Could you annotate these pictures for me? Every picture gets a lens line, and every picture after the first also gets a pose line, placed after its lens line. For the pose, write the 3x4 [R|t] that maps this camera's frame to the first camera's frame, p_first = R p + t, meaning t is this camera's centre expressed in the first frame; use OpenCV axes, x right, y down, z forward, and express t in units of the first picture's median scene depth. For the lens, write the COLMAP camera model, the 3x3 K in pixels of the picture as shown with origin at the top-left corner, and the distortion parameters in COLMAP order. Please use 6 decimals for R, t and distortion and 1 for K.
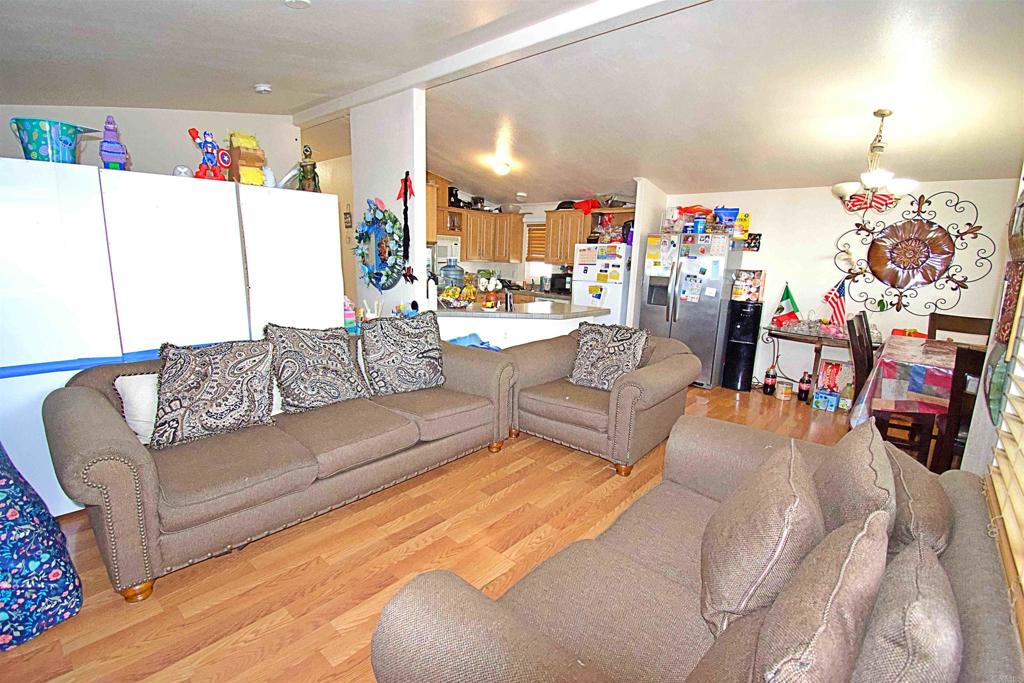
lens RADIAL K [[466.6, 0, 504.5], [0, 466.6, 343.4], [0, 0, 1]] dist [-0.017654, -0.001585]
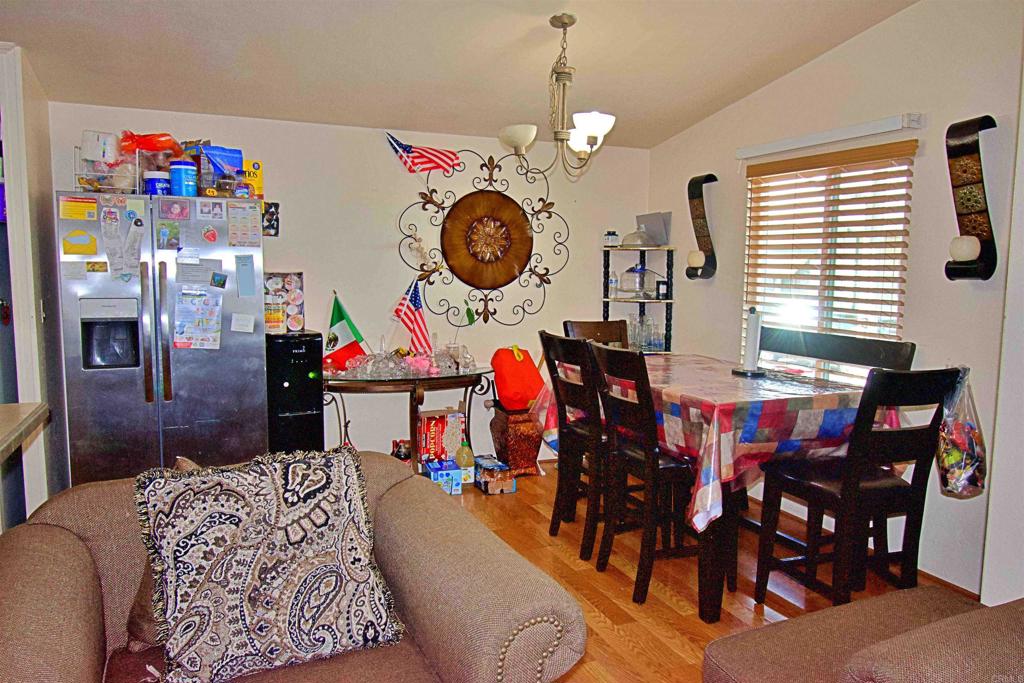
lens RADIAL K [[754.3, 0, 515.1], [0, 754.3, 342.3], [0, 0, 1]] dist [0.046857, -0.001441]
pose [[0.425997, -0.128043, 0.895618, -0.131283], [0.173097, 0.983182, 0.058228, -0.092701], [-0.888011, 0.130224, 0.440997, 0.439146]]
